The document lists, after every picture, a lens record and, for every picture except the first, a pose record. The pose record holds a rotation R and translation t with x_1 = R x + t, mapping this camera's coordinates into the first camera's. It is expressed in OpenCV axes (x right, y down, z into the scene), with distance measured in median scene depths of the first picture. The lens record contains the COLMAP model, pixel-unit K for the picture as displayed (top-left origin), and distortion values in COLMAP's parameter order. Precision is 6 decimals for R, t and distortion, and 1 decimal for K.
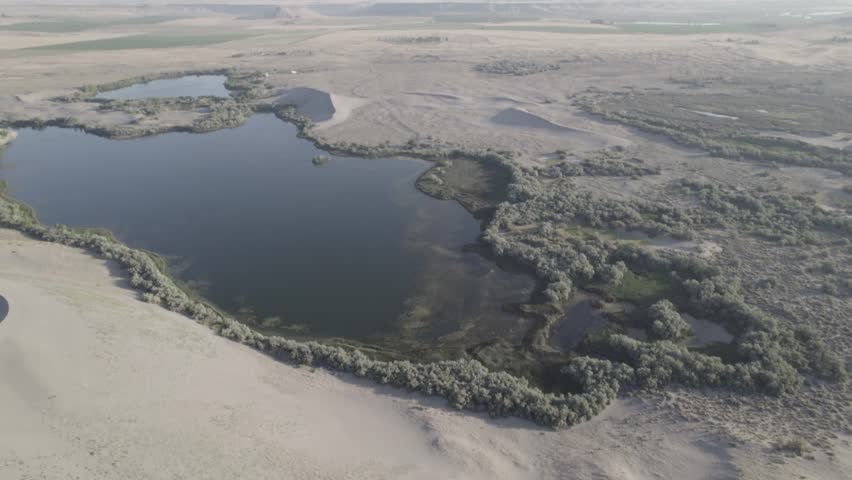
lens RADIAL K [[558.4, 0, 426.0], [0, 558.4, 240.0], [0, 0, 1]] dist [-0.066837, 0.076251]
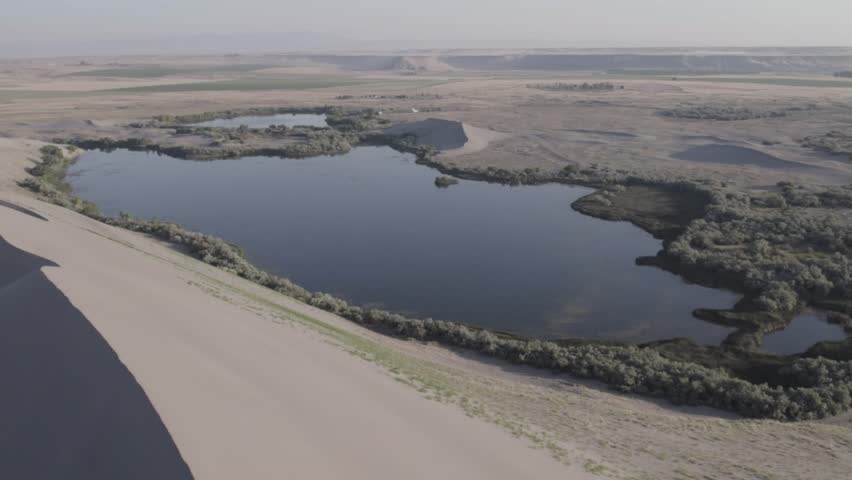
lens RADIAL K [[789.6, 0, 426.0], [0, 789.6, 240.0], [0, 0, 1]] dist [-0.010176, -0.084816]
pose [[0.978932, 0.051002, -0.197715, -0.000257], [-0.087051, 0.980141, -0.178174, 0.152414], [0.184702, 0.191631, 0.963931, -0.023675]]
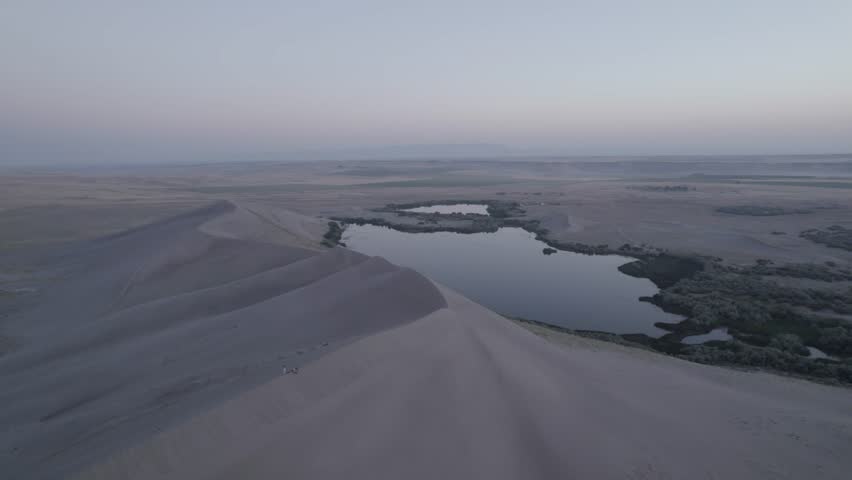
lens RADIAL K [[558.4, 0, 426.0], [0, 558.4, 240.0], [0, 0, 1]] dist [-0.066837, 0.076251]
pose [[0.900242, 0.068673, -0.429941, 0.130455], [-0.181348, 0.956890, -0.226880, 0.216556], [0.395825, 0.282216, 0.873886, -0.313103]]
